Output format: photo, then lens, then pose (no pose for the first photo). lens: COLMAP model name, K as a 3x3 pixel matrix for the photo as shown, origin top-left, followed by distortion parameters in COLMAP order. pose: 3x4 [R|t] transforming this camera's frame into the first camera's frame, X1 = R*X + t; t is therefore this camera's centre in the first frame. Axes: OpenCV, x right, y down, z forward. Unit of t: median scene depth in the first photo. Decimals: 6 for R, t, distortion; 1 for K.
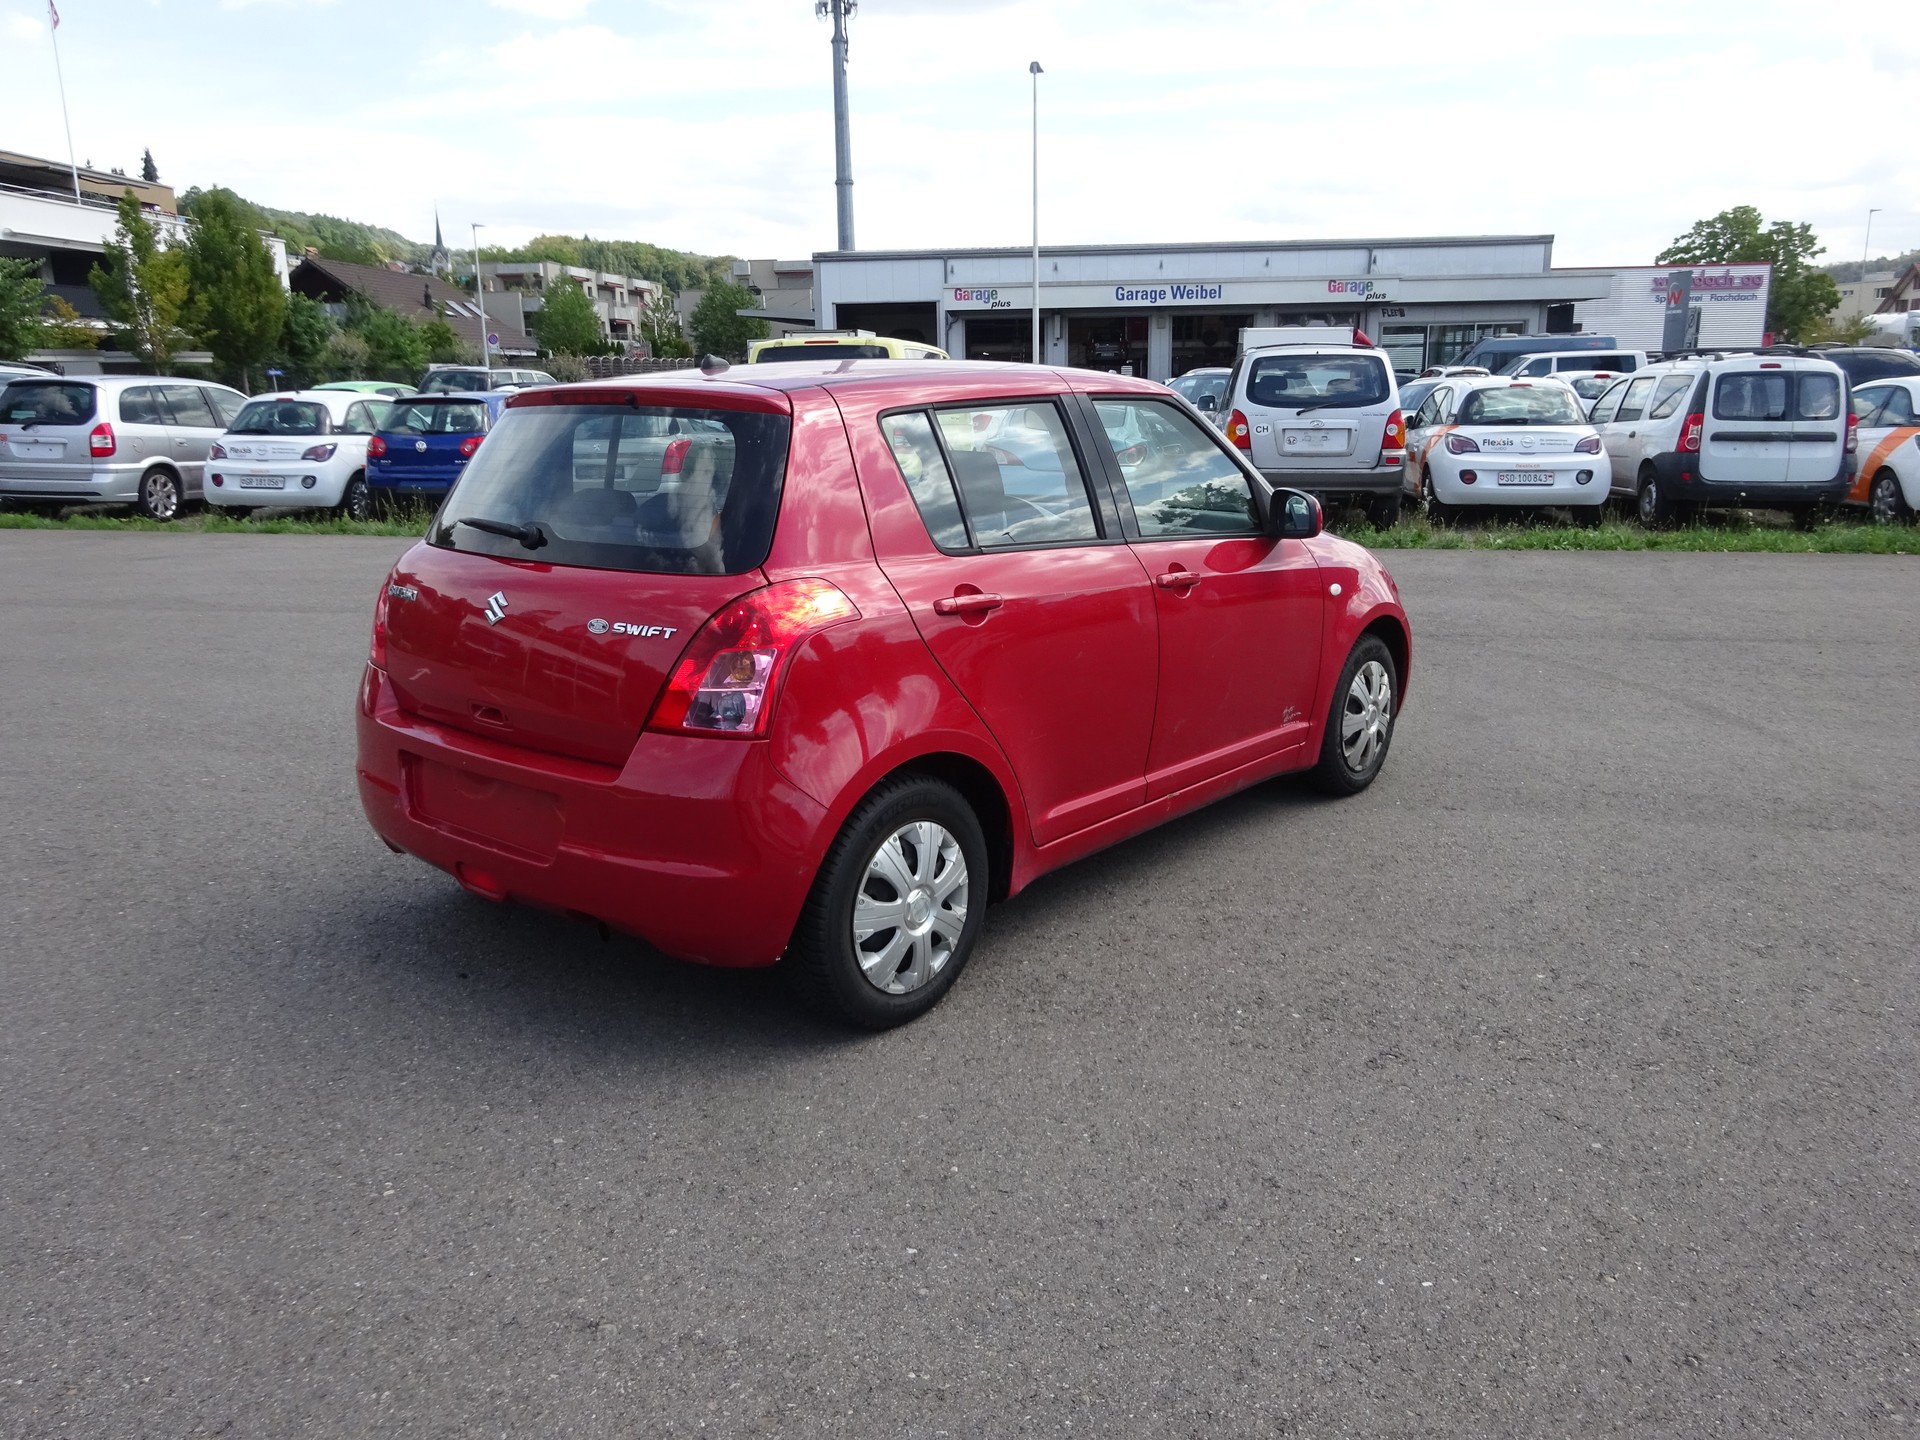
lens RADIAL K [[1401.3, 0, 962.9], [0, 1401.3, 727.9], [0, 0, 1]] dist [0.003199, 0.001163]
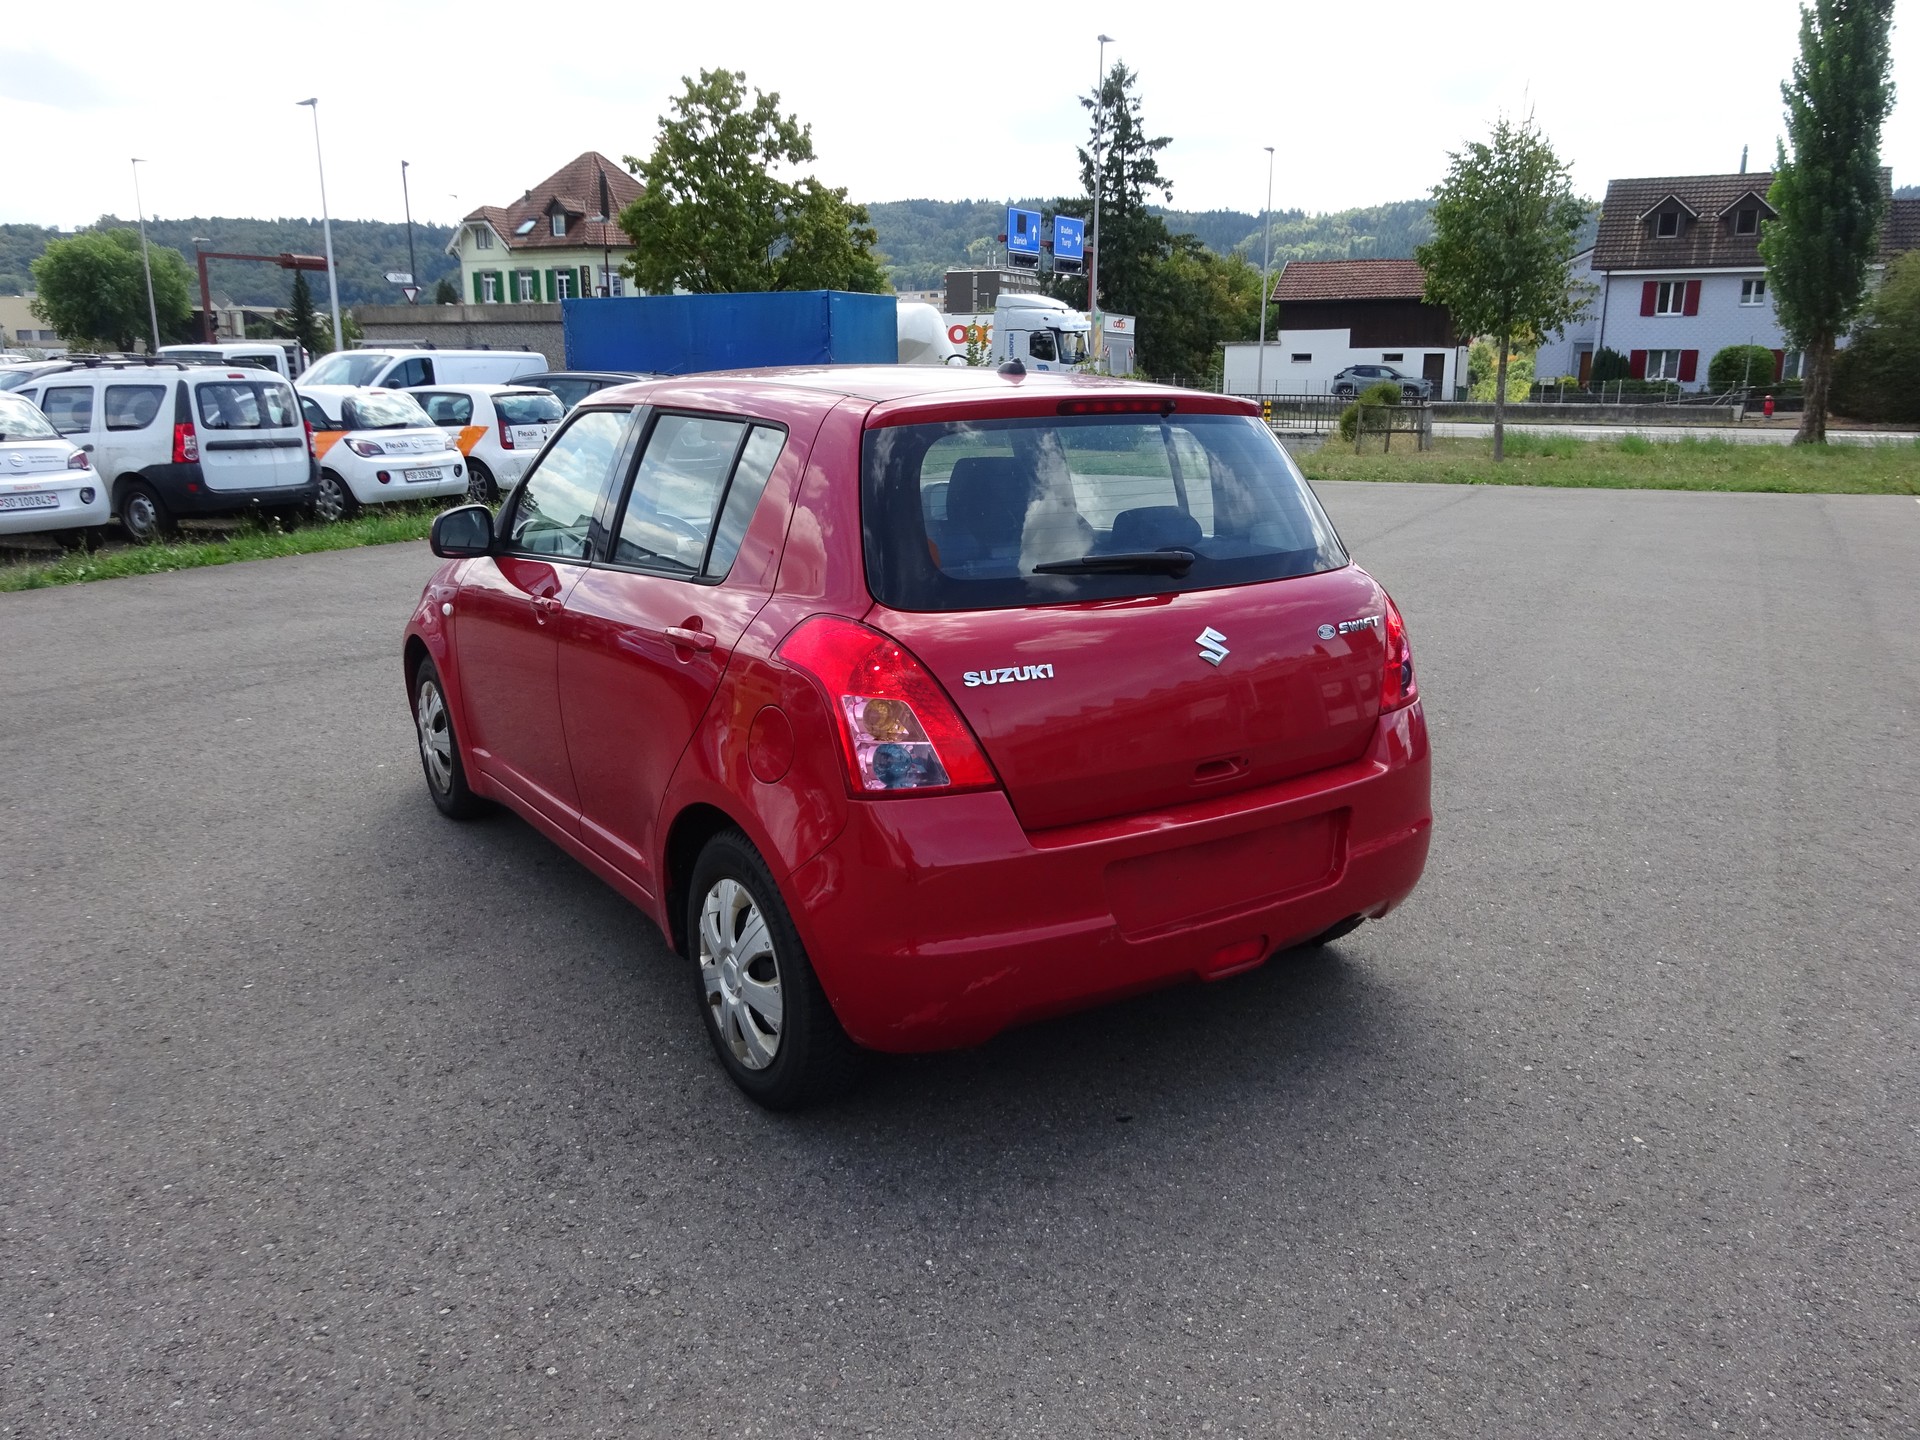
lens RADIAL K [[1424.9, 0, 968.1], [0, 1424.9, 709.2], [0, 0, 1]] dist [-0.005594, 0.010478]
pose [[0.279531, -0.207618, 0.937421, -0.232538], [0.229054, 0.962571, 0.144886, -0.040163], [-0.932414, 0.174220, 0.316624, 0.166484]]
